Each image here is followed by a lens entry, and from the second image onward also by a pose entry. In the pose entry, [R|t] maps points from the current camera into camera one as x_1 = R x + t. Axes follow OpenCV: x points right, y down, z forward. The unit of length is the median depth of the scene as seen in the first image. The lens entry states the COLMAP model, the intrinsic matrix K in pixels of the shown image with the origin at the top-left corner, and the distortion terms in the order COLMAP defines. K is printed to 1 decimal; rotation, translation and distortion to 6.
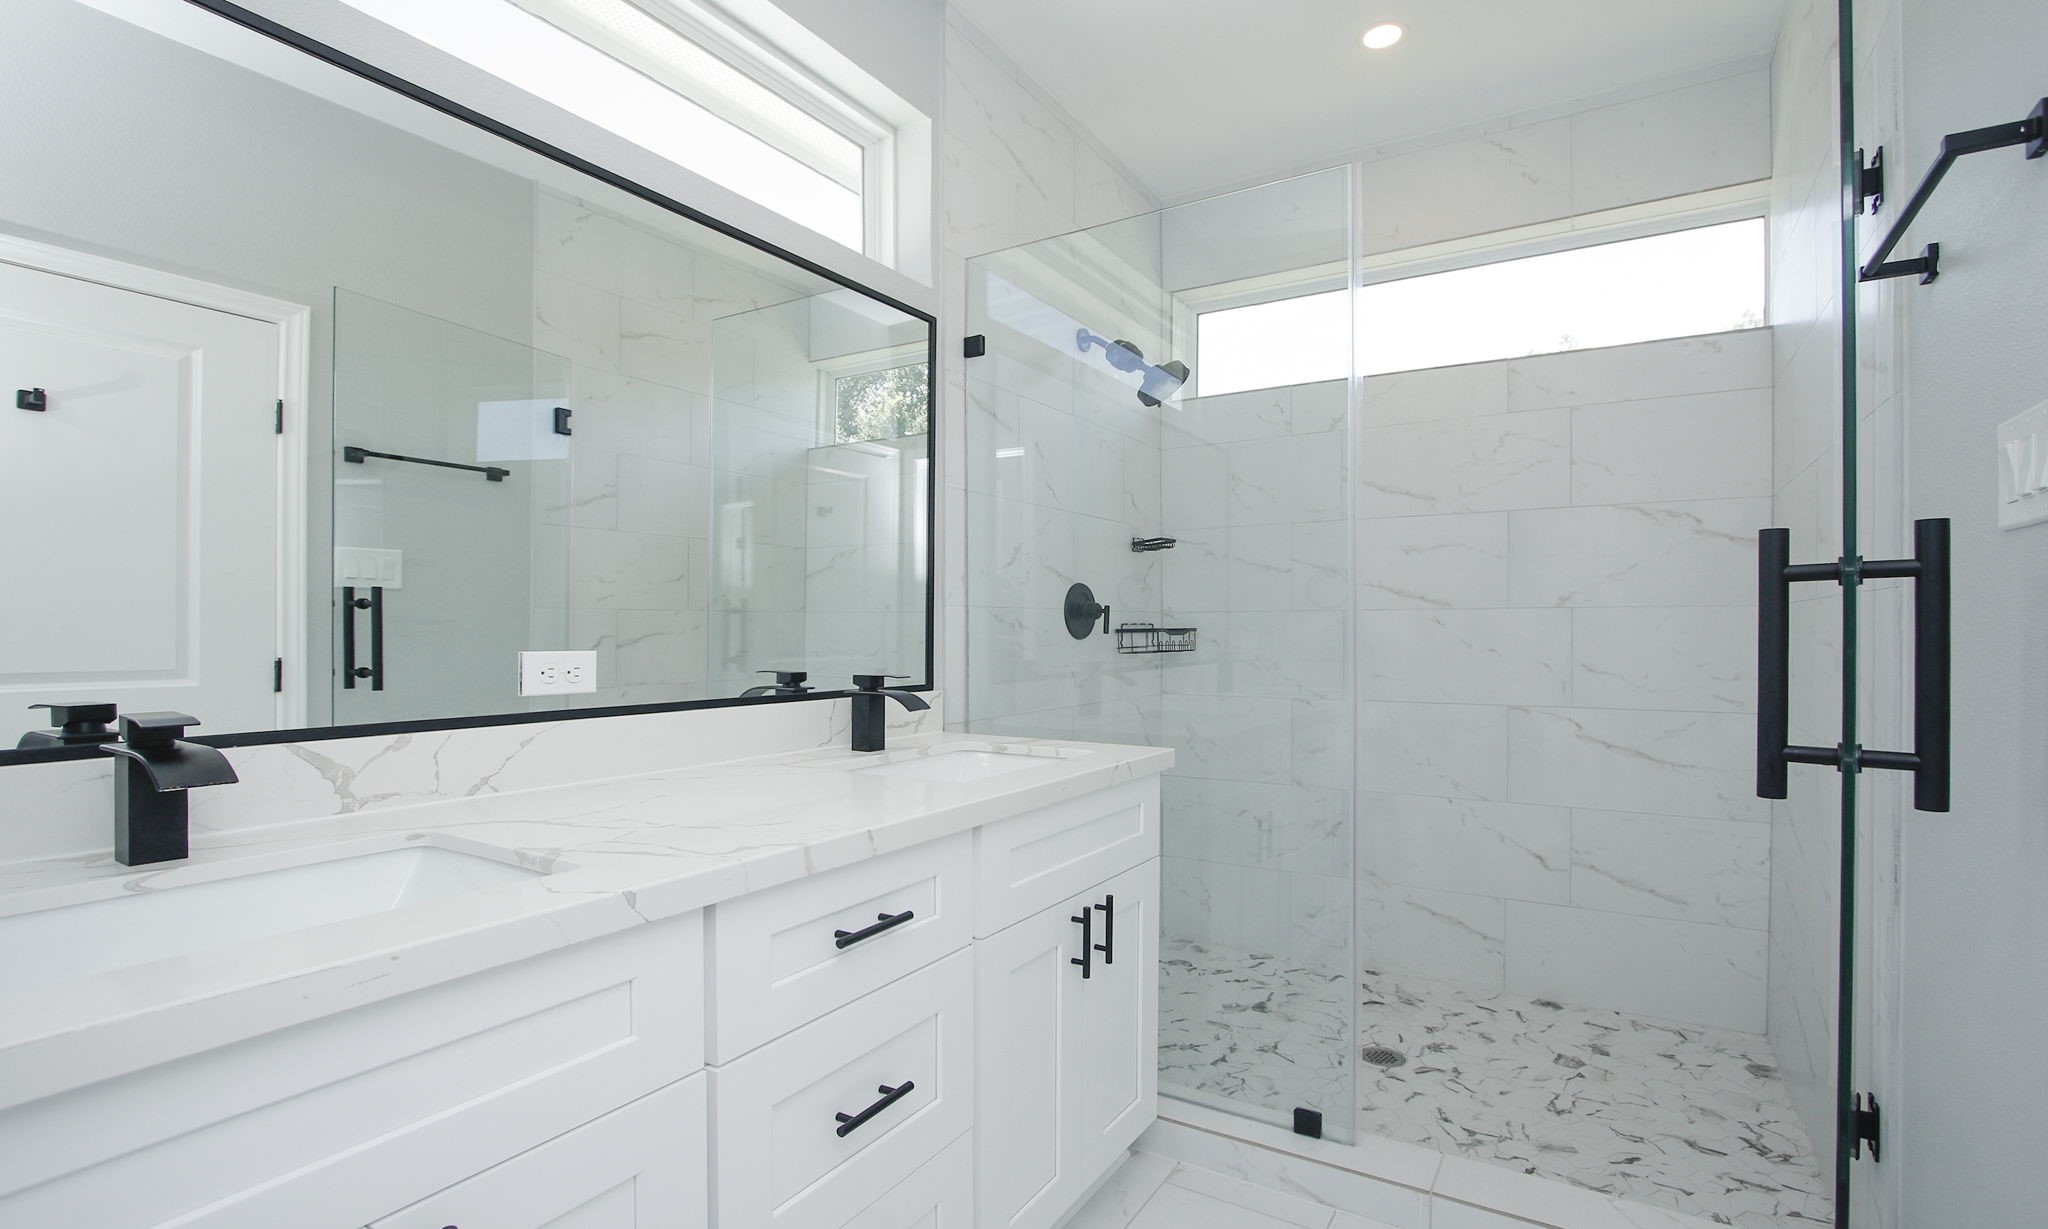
lens RADIAL K [[937.7, 0, 1025.9], [0, 937.7, 622.8], [0, 0, 1]] dist [-0.015519, 0.001788]
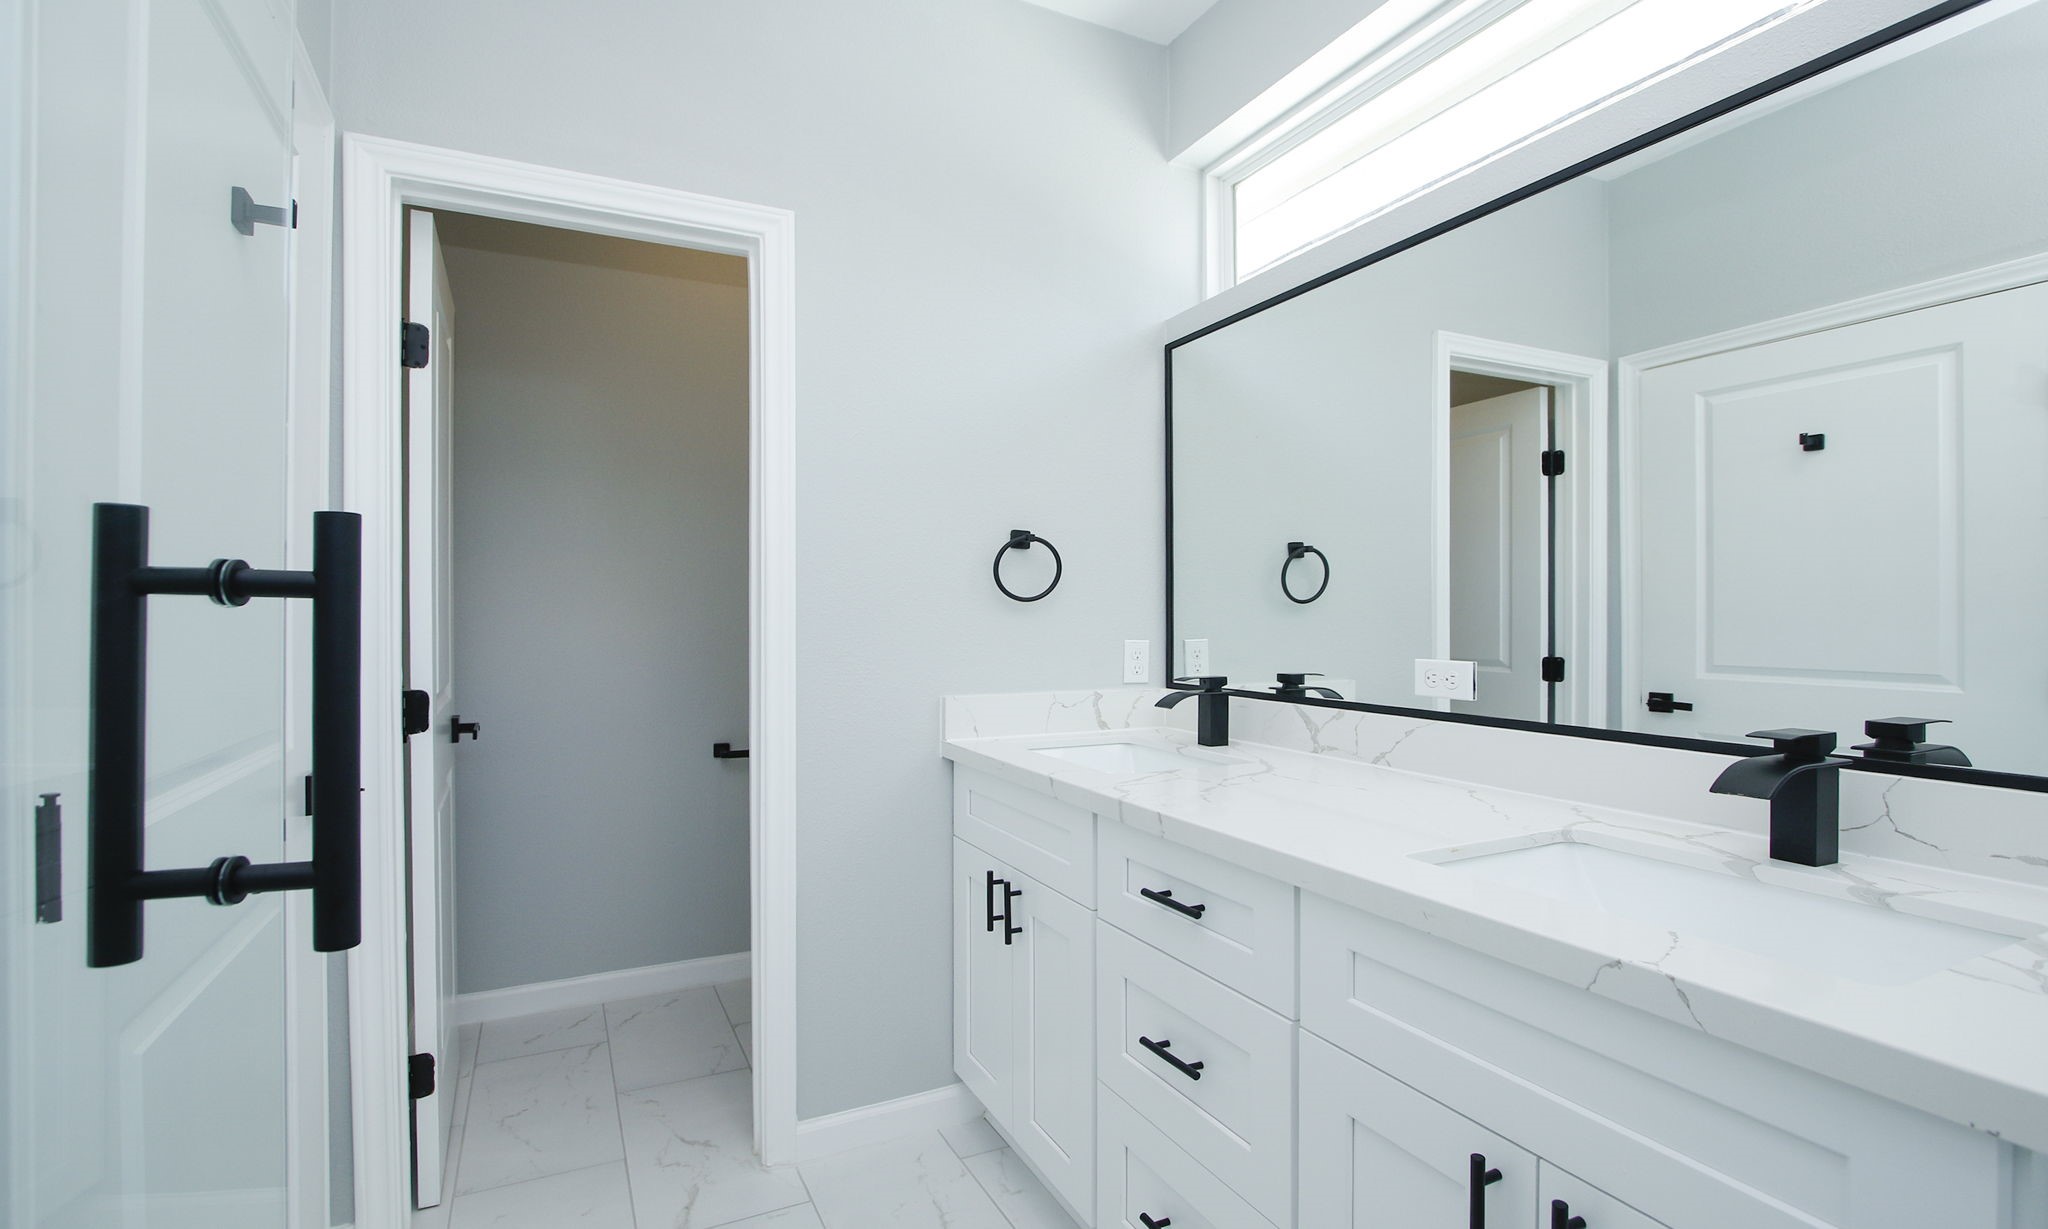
lens RADIAL K [[937.7, 0, 1025.9], [0, 937.7, 622.8], [0, 0, 1]] dist [-0.015519, 0.001788]
pose [[-0.513196, 0.000624, -0.858271, 0.892132], [0.002341, 0.999997, -0.000673, -0.018319], [0.858268, -0.002355, -0.513196, 1.391036]]
